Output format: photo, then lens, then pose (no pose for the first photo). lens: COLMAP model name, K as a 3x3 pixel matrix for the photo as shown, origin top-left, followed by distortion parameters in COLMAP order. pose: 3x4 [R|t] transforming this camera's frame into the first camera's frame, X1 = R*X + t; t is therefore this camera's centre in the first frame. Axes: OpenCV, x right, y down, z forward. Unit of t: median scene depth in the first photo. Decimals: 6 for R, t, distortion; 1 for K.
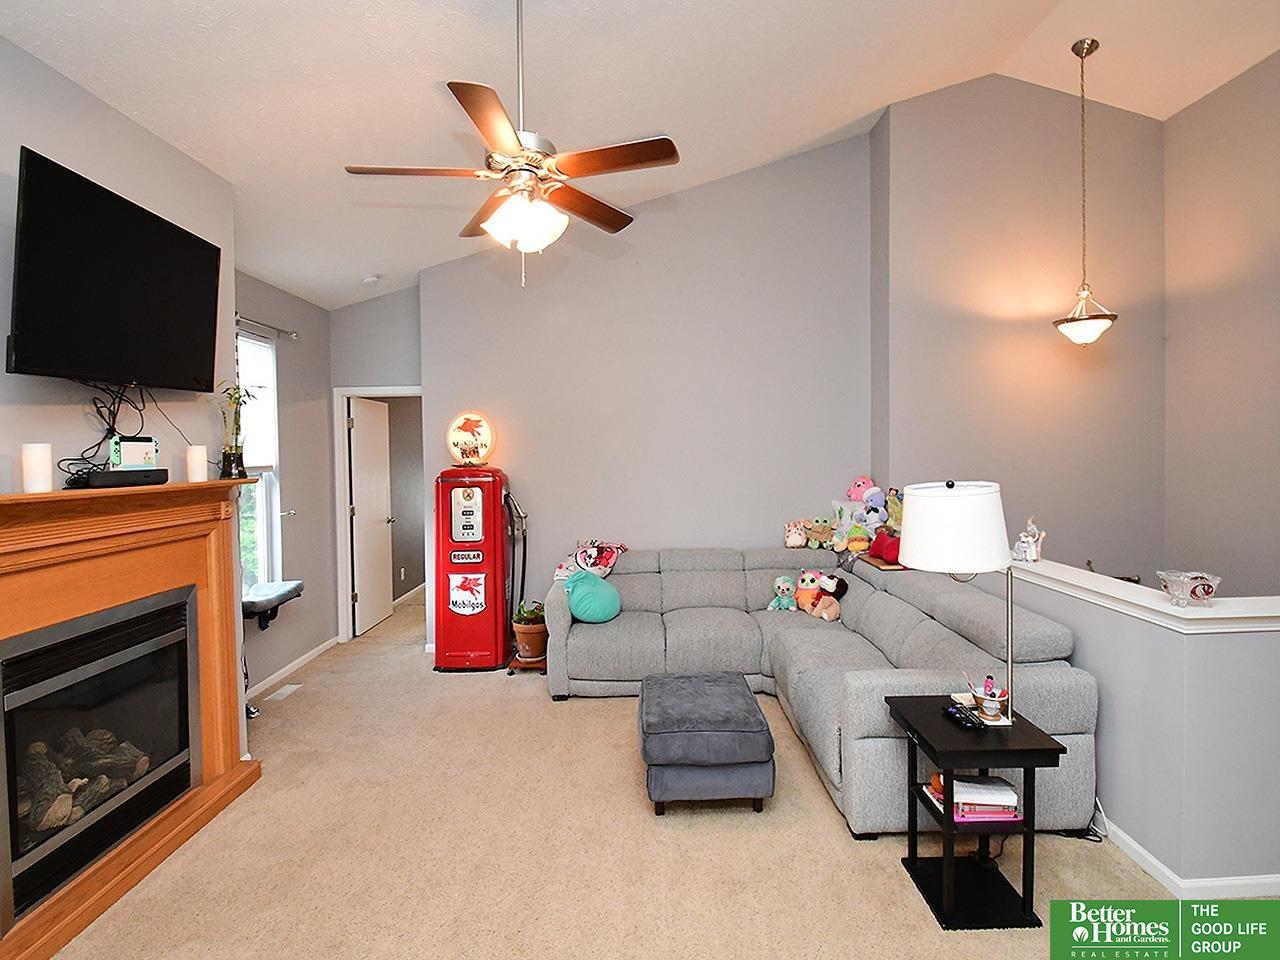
lens RADIAL K [[581.3, 0, 636.7], [0, 581.3, 451.7], [0, 0, 1]] dist [0.021550, -0.022079]
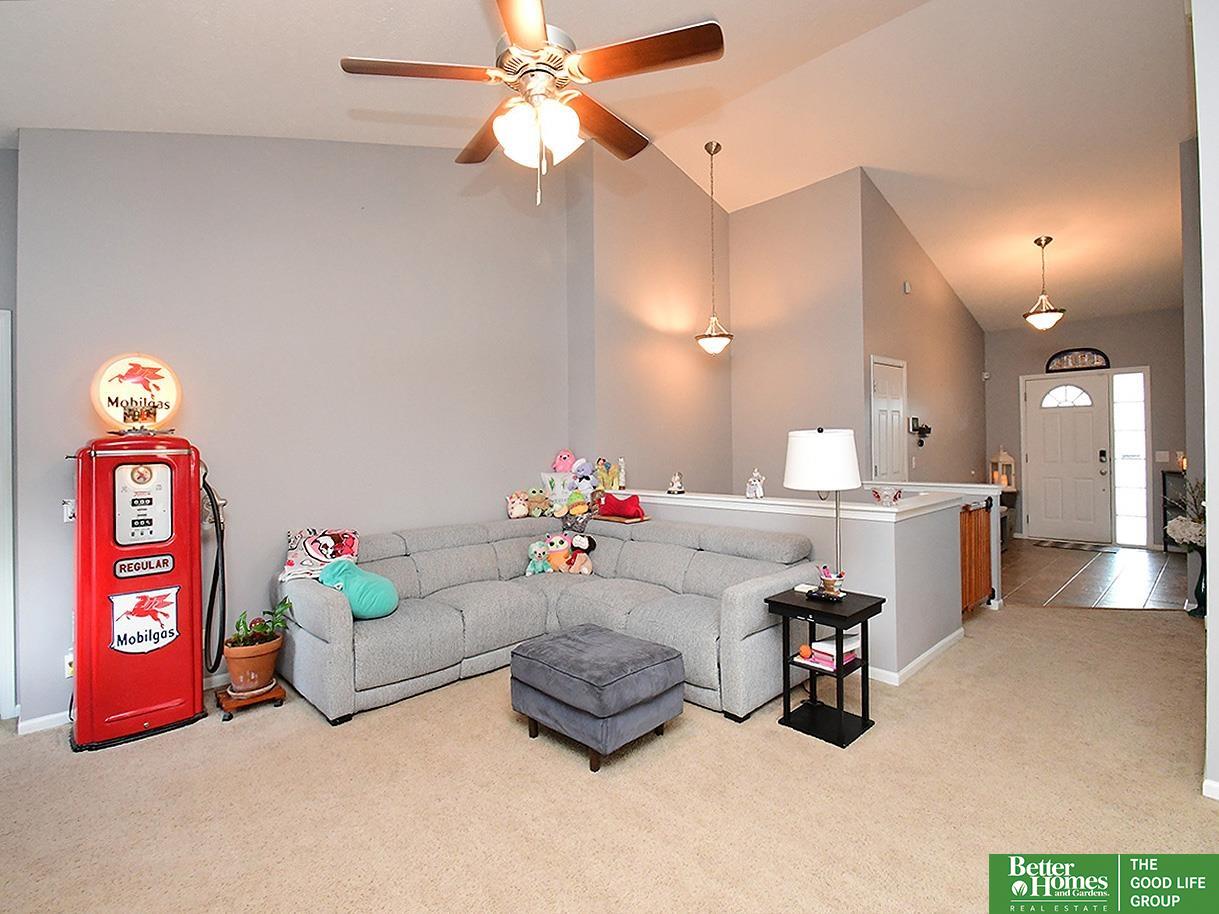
lens RADIAL K [[575.8, 0, 579.8], [0, 575.8, 428.0], [0, 0, 1]] dist [0.001308, -0.000290]
pose [[0.743615, 0.026467, 0.668084, -0.369503], [-0.000264, 0.999228, -0.039292, 0.046200], [-0.668608, 0.029042, 0.743047, 0.158447]]
